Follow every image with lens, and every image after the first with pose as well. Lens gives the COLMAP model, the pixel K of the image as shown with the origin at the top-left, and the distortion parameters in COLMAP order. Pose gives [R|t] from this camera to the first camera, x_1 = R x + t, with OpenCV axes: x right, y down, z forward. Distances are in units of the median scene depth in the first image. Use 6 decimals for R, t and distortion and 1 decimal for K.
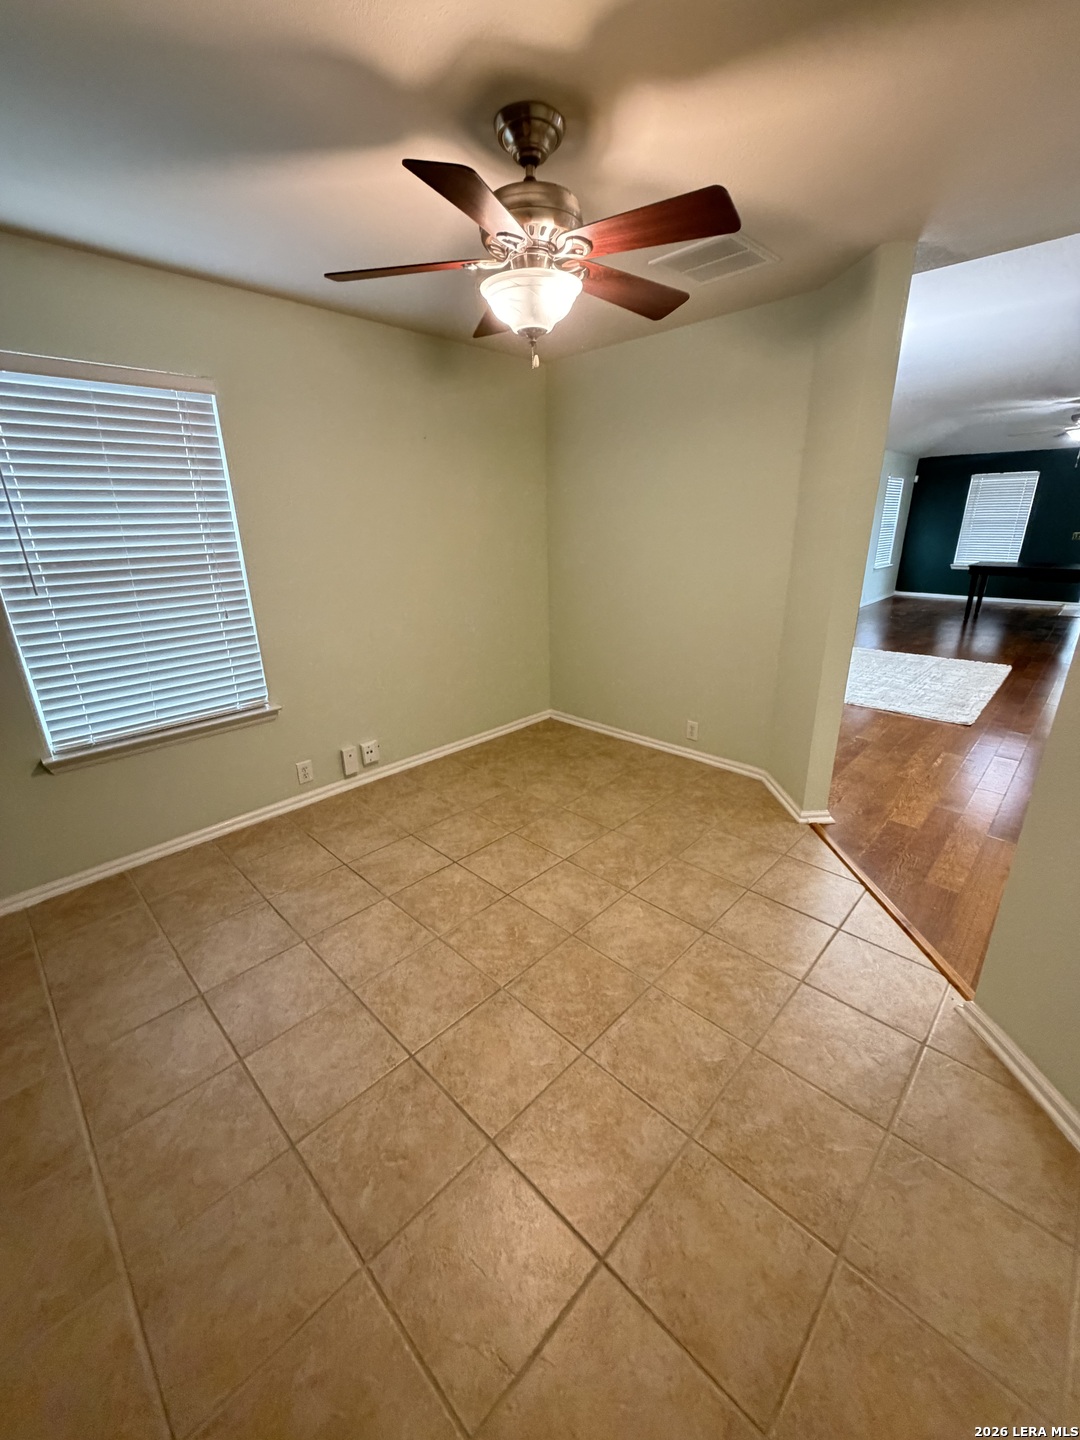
lens RADIAL K [[573.8, 0, 536.7], [0, 573.8, 714.4], [0, 0, 1]] dist [-0.000364, 0.000175]
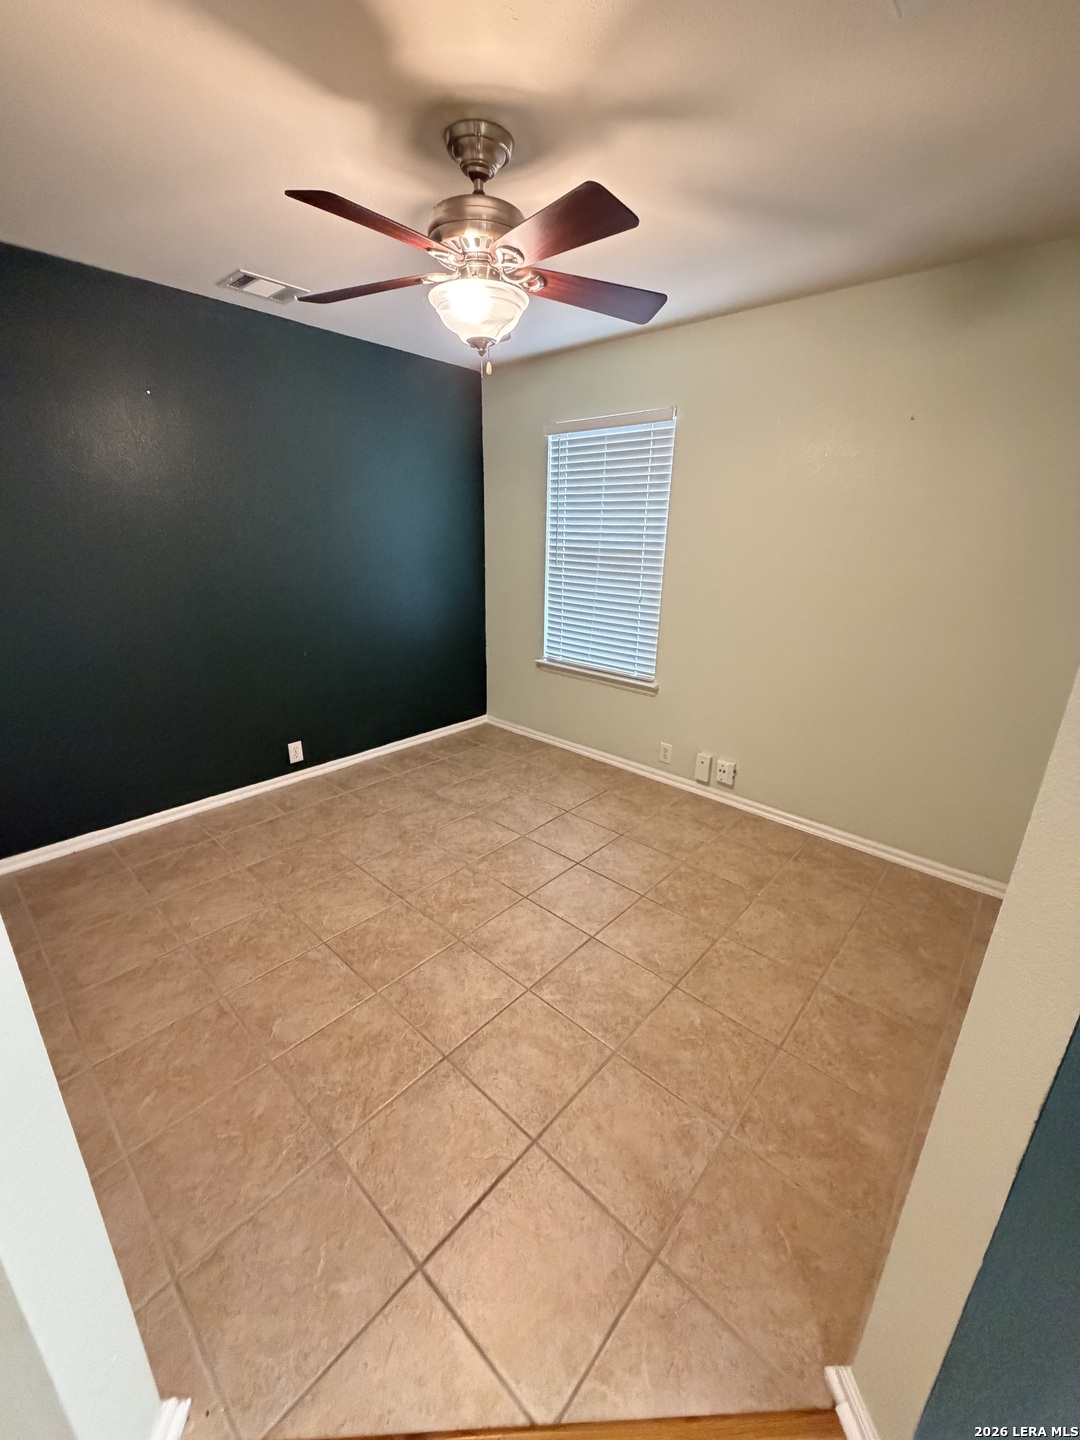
lens RADIAL K [[573.8, 0, 543.6], [0, 573.8, 714.9], [0, 0, 1]] dist [-0.000364, 0.000175]
pose [[0.043310, 0.333863, -0.941626, 0.705460], [-0.343428, 0.890050, 0.299780, -0.252786], [0.938180, 0.310397, 0.153206, 0.692089]]
